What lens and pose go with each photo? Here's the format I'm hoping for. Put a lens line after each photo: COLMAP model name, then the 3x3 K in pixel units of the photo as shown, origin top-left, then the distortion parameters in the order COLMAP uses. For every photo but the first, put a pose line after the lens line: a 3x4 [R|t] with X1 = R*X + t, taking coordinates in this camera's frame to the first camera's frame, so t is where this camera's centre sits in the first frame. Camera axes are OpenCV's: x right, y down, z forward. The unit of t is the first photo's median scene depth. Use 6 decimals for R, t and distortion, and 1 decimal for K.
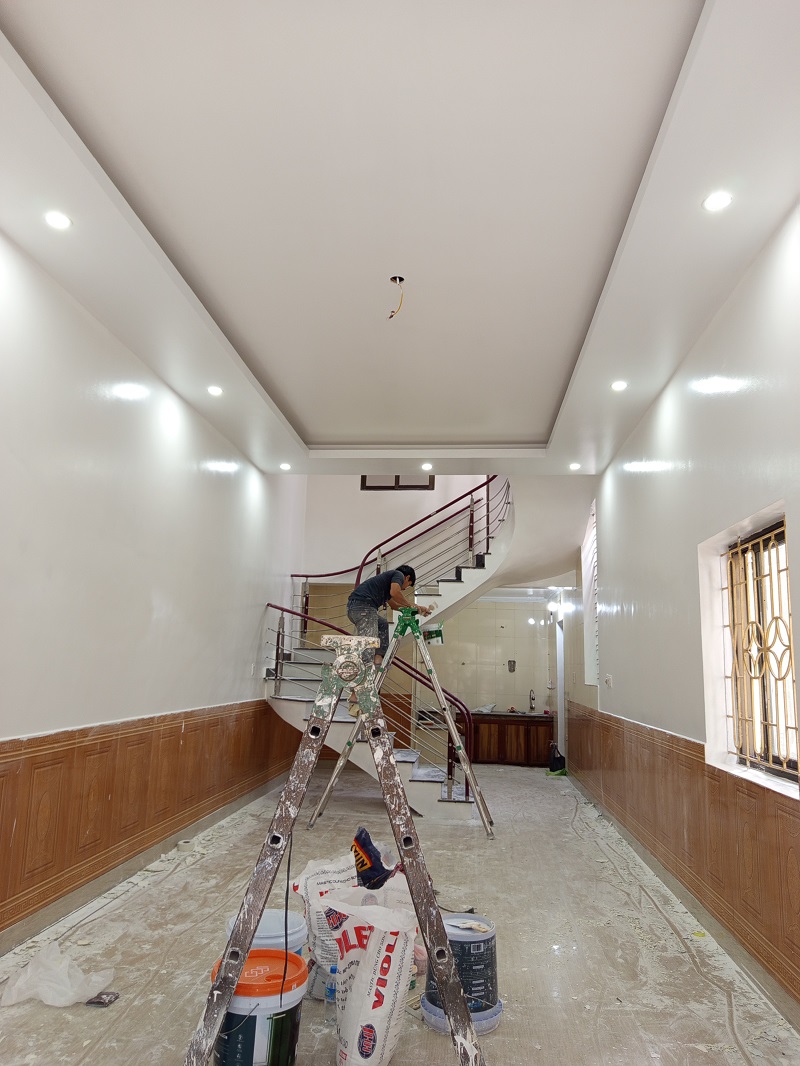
lens RADIAL K [[727.9, 0, 401.2], [0, 727.9, 530.1], [0, 0, 1]] dist [0.028886, -0.034352]
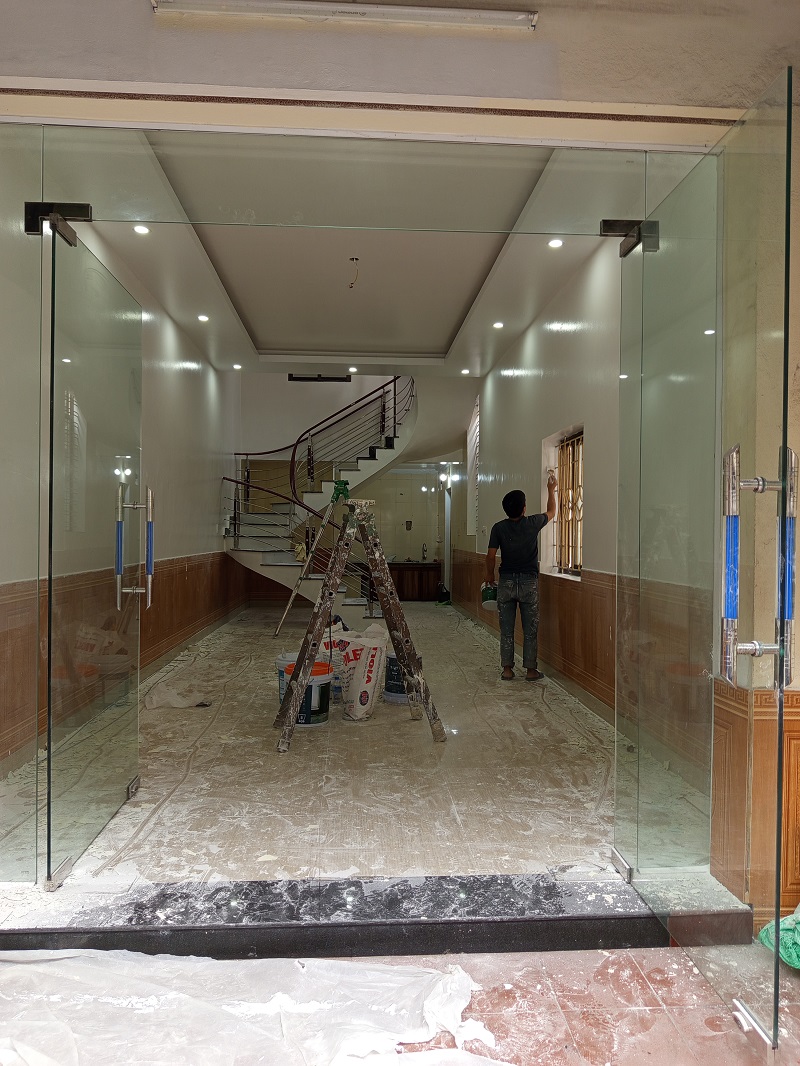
lens RADIAL K [[727.9, 0, 401.8], [0, 727.9, 537.8], [0, 0, 1]] dist [0.028886, -0.034352]
pose [[0.986938, -0.021722, 0.159629, -0.078201], [-0.009019, 0.981864, 0.189373, -0.035358], [-0.160847, -0.188339, 0.968843, -0.270107]]
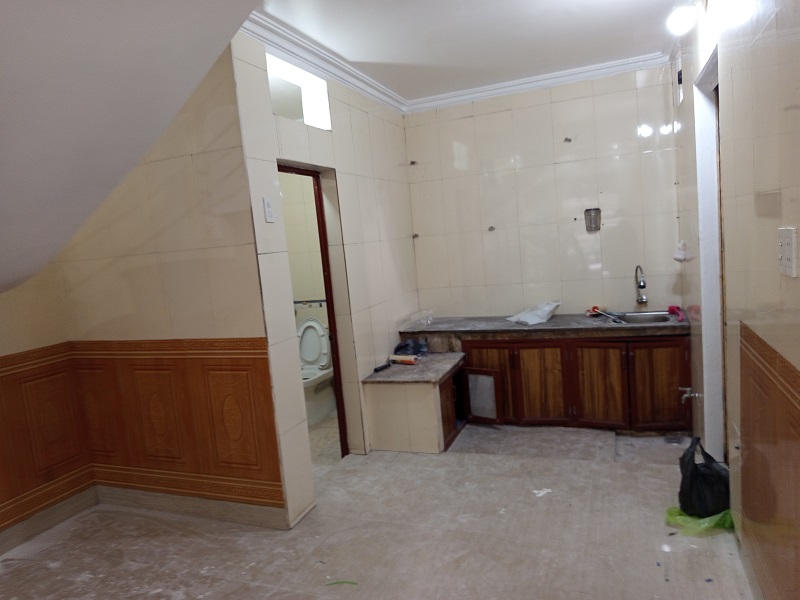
lens RADIAL K [[546.2, 0, 402.1], [0, 546.2, 297.2], [0, 0, 1]] dist [0.028886, -0.034352]
pose [[0.953797, -0.081806, -0.289100, 0.184046], [0.166426, 0.944966, 0.281678, 0.155249], [0.250146, -0.316777, 0.914920, 0.867874]]
